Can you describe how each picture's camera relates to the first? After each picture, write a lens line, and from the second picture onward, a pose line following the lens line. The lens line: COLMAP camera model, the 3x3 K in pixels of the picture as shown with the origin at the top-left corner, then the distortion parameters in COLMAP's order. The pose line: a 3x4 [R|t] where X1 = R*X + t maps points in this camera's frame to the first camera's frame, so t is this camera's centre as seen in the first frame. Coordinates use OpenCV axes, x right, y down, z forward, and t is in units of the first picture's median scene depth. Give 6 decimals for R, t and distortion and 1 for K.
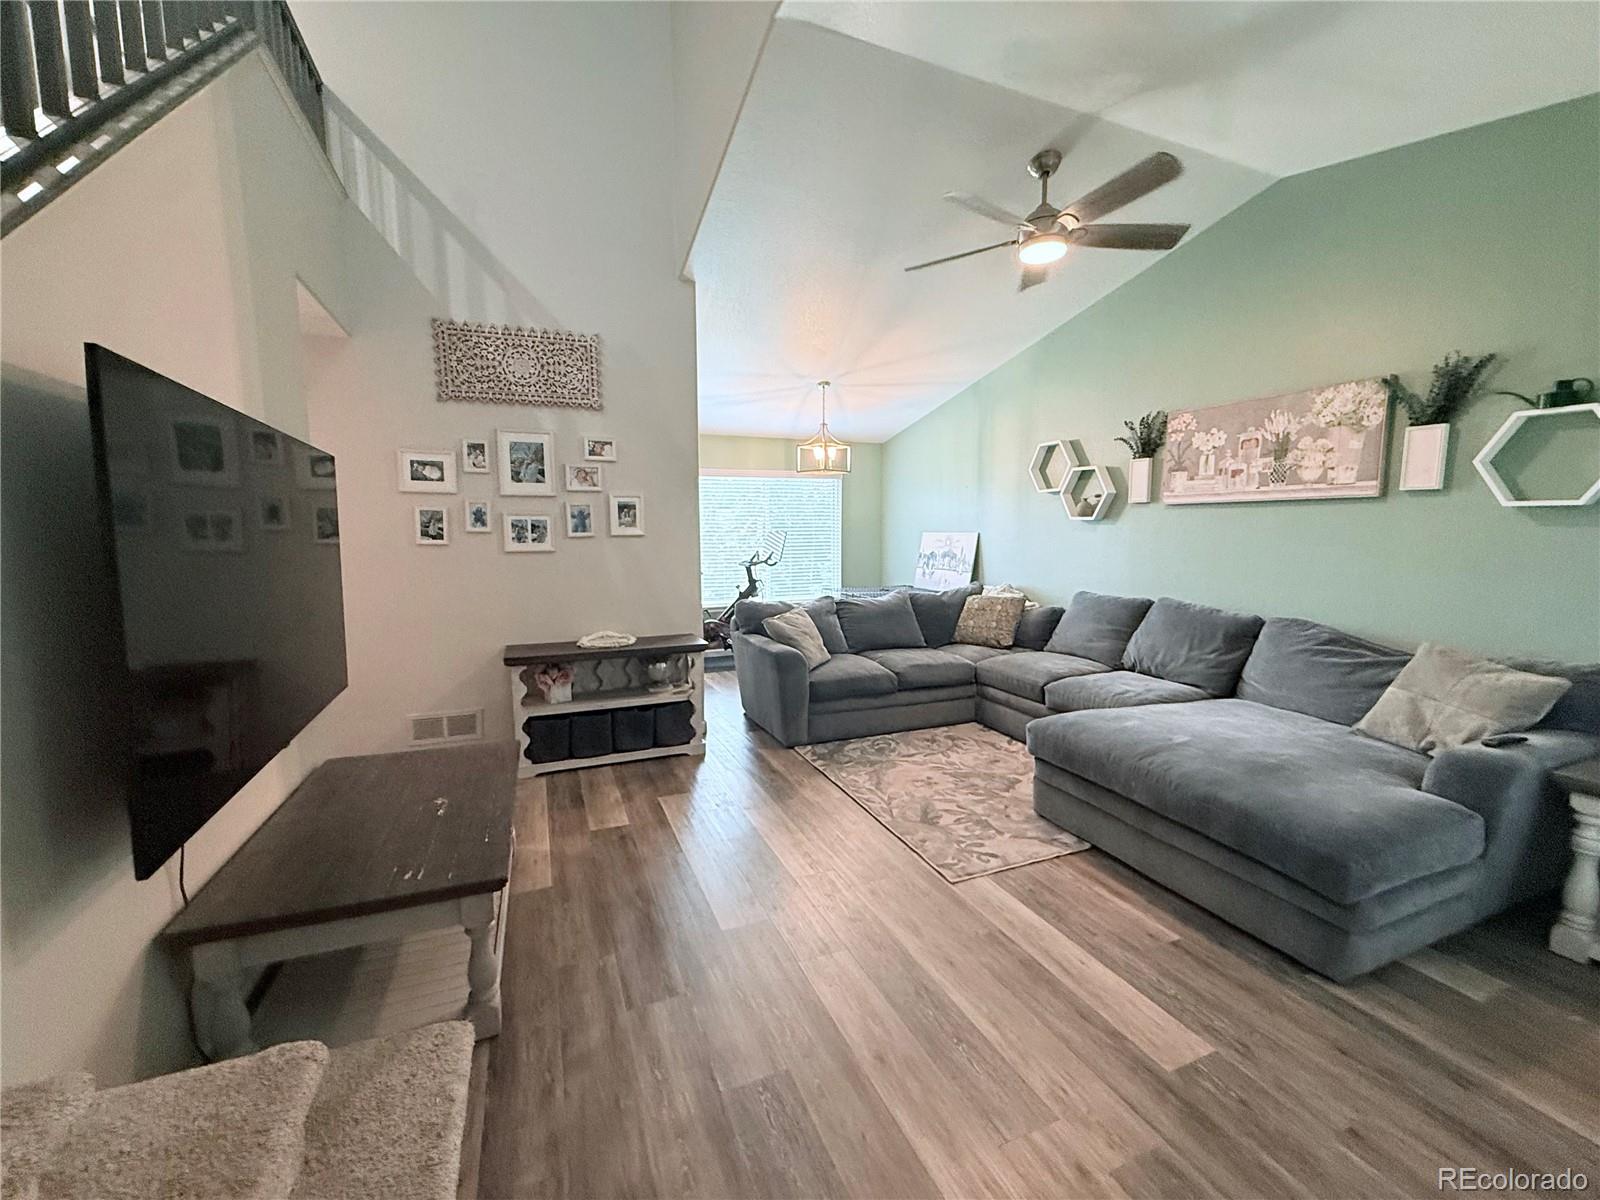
lens RADIAL K [[634.5, 0, 792.0], [0, 634.5, 601.2], [0, 0, 1]] dist [-0.000933, 0.000772]
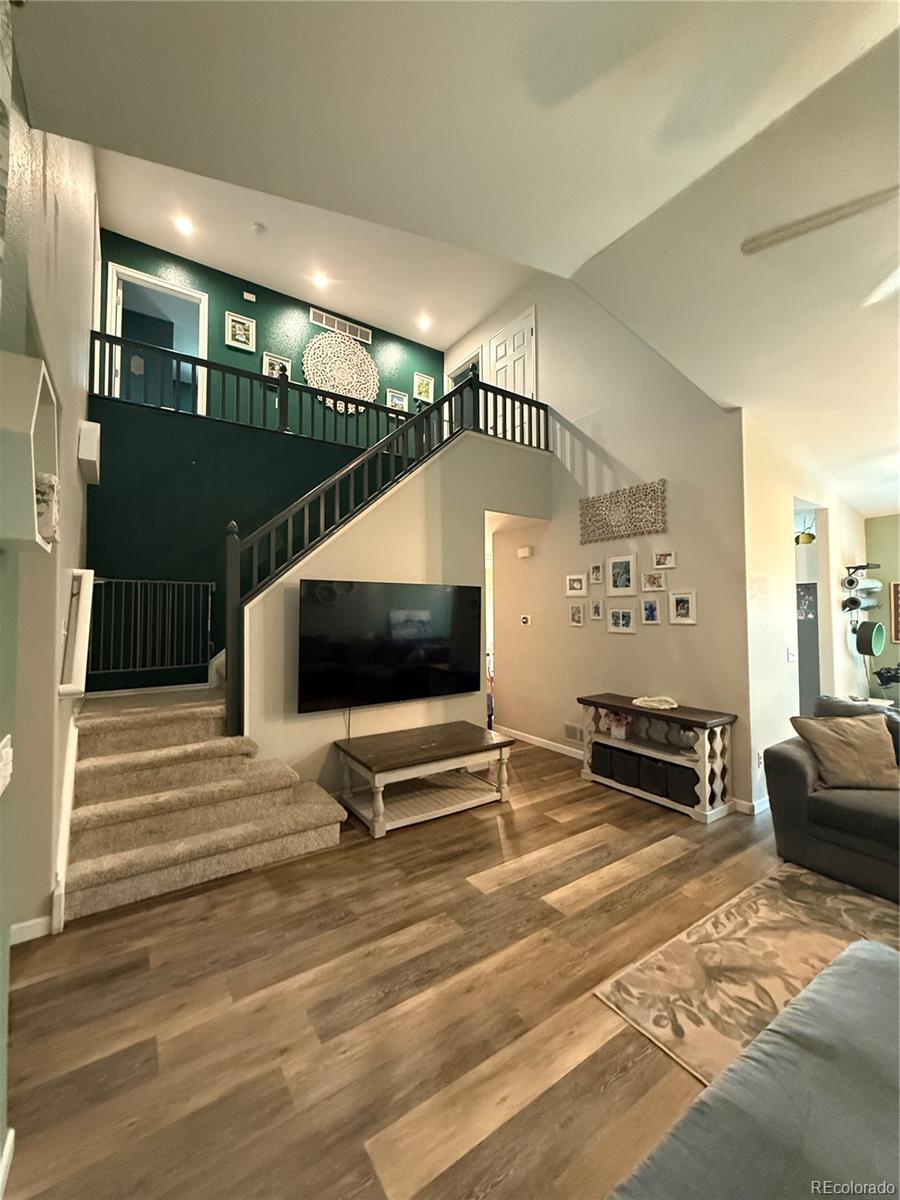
lens RADIAL K [[475.9, 0, 450.3], [0, 475.9, 594.4], [0, 0, 1]] dist [-0.000933, 0.000772]
pose [[0.214507, -0.028564, -0.976305, 0.626395], [-0.104633, 0.993148, -0.052046, -0.070291], [0.971102, 0.113317, 0.210048, 0.374880]]
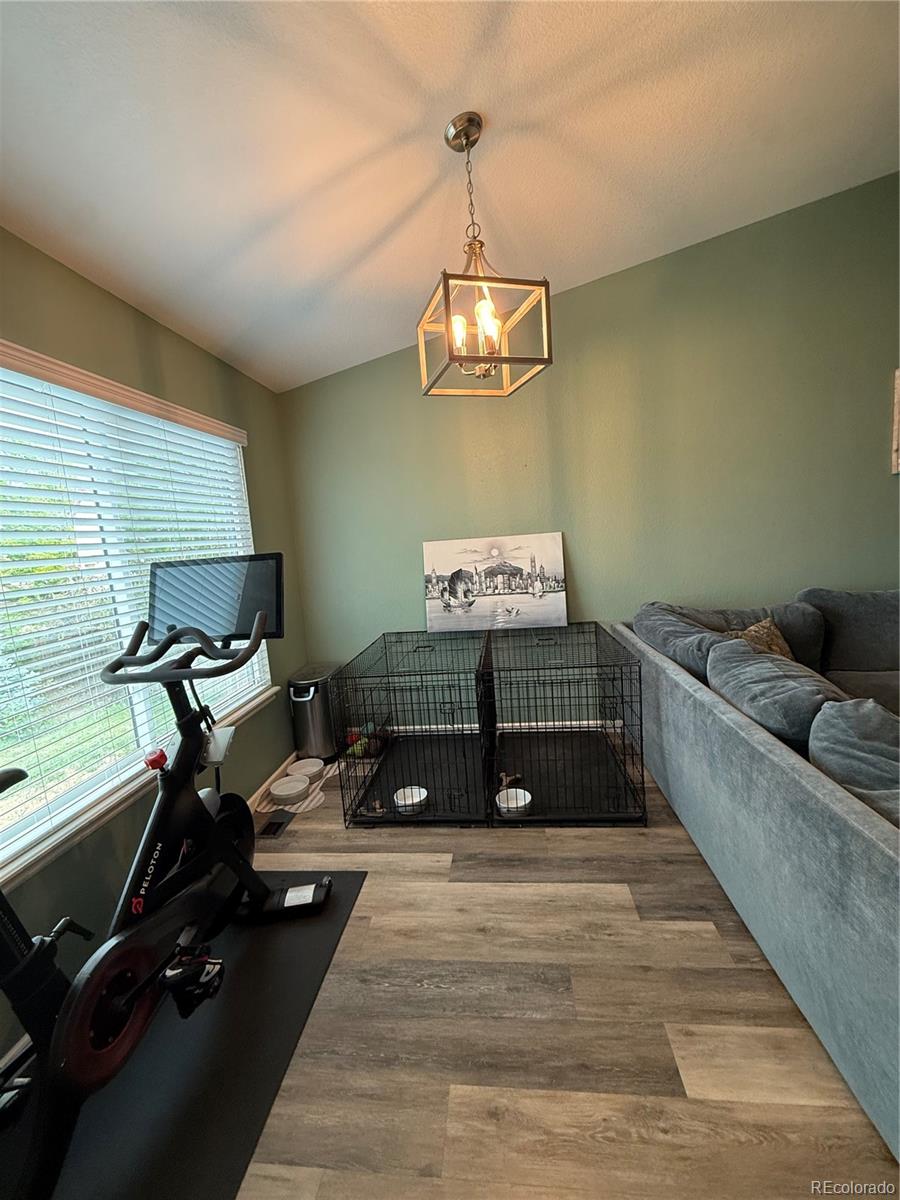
lens RADIAL K [[475.9, 0, 450.7], [0, 475.9, 602.2], [0, 0, 1]] dist [-0.000933, 0.000772]
pose [[0.470632, -0.138752, 0.871351, -0.360175], [0.163439, 0.984177, 0.068441, -0.145576], [-0.867060, 0.110202, 0.485863, 1.411561]]
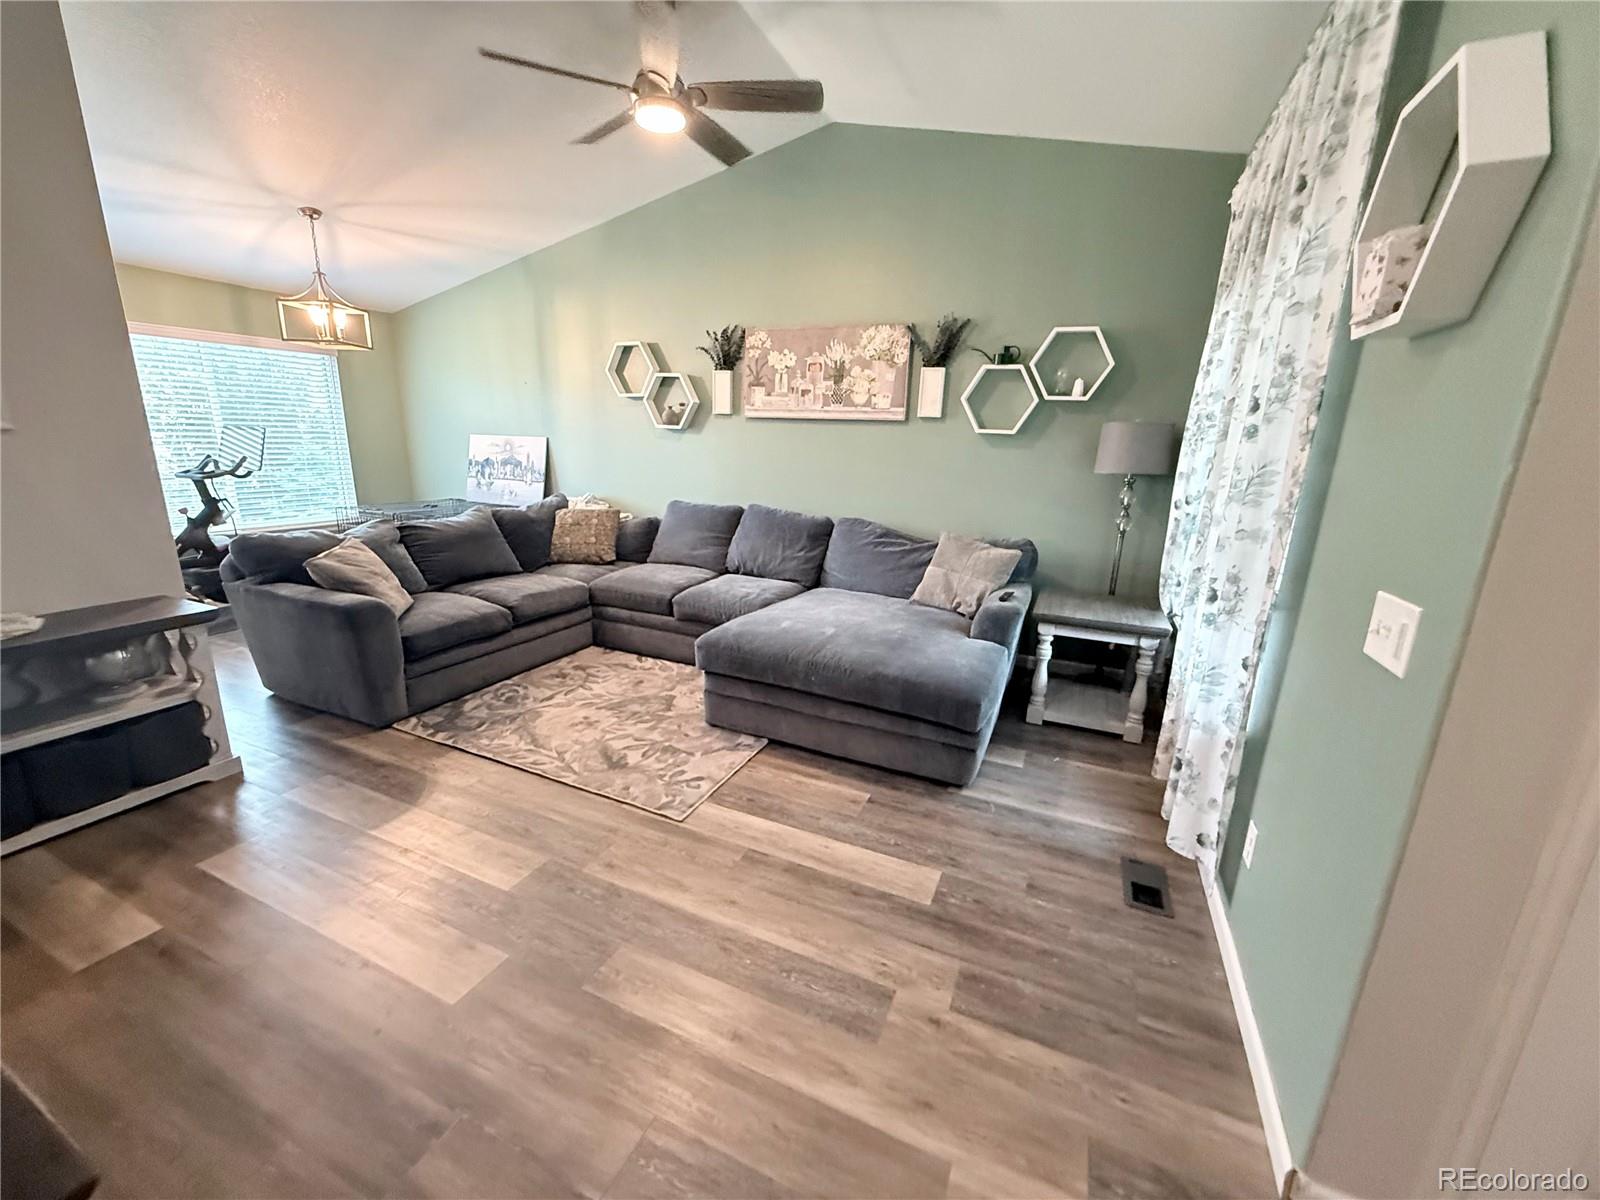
lens RADIAL K [[634.5, 0, 789.6], [0, 634.5, 603.1], [0, 0, 1]] dist [-0.000933, 0.000772]
pose [[0.730456, -0.147330, 0.666879, -0.144679], [0.043911, 0.984566, 0.169417, -0.022635], [-0.681546, -0.094468, 0.725652, 0.151049]]
